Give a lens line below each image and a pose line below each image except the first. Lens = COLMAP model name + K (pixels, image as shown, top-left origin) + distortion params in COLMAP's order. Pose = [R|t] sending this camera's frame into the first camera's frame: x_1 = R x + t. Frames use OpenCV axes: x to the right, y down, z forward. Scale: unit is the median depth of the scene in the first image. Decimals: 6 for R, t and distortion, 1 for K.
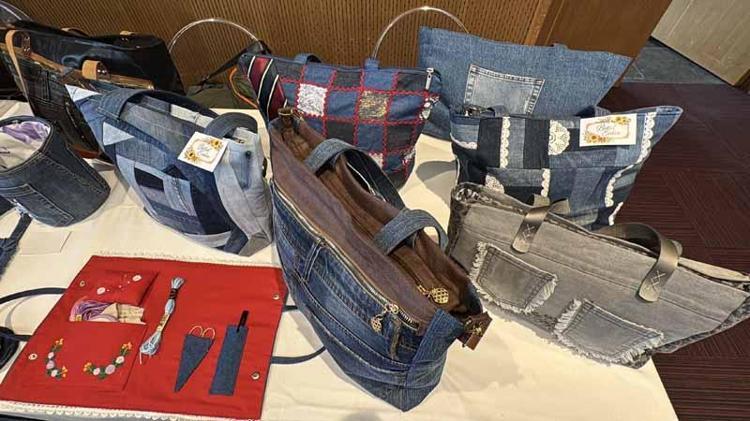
lens RADIAL K [[336.8, 0, 373.4], [0, 336.8, 213.6], [0, 0, 1]] dist [-0.000459, -0.000466]
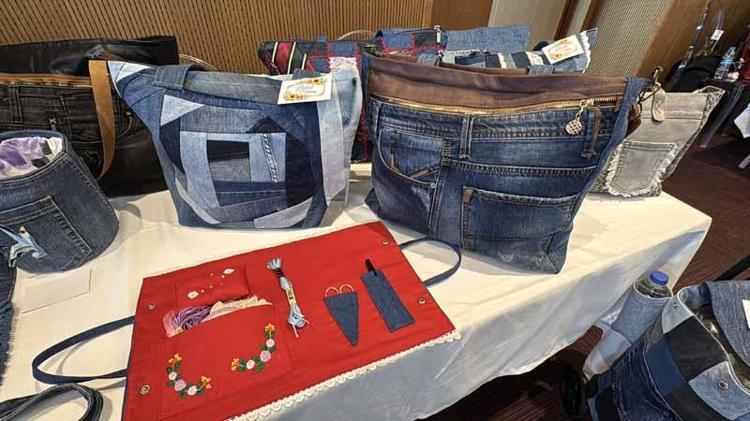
lens RADIAL K [[336.8, 0, 377.7], [0, 336.8, 209.0], [0, 0, 1]] dist [-0.000459, -0.000466]
pose [[0.895956, -0.269139, 0.353309, -0.651848], [0.341131, 0.926409, -0.159365, 0.319505], [-0.284417, 0.263308, 0.921833, 0.095444]]
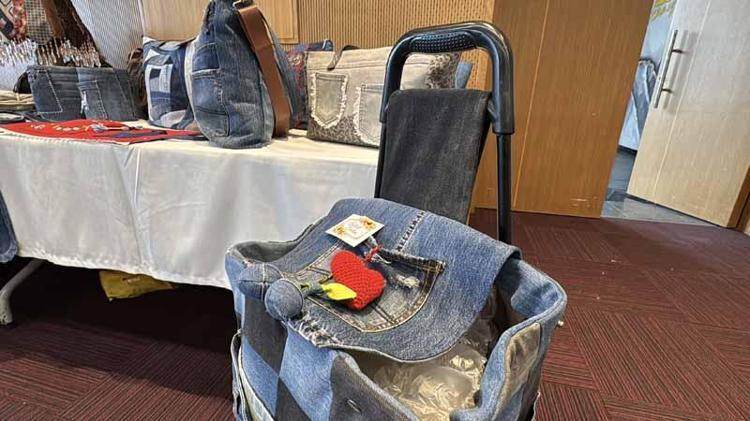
lens RADIAL K [[336.8, 0, 372.3], [0, 336.8, 211.8], [0, 0, 1]] dist [-0.000459, -0.000466]
pose [[0.979210, 0.074269, -0.188764, 0.808649], [-0.166608, 0.825295, -0.539564, 1.227710], [0.115713, 0.559796, 0.820511, 0.093304]]
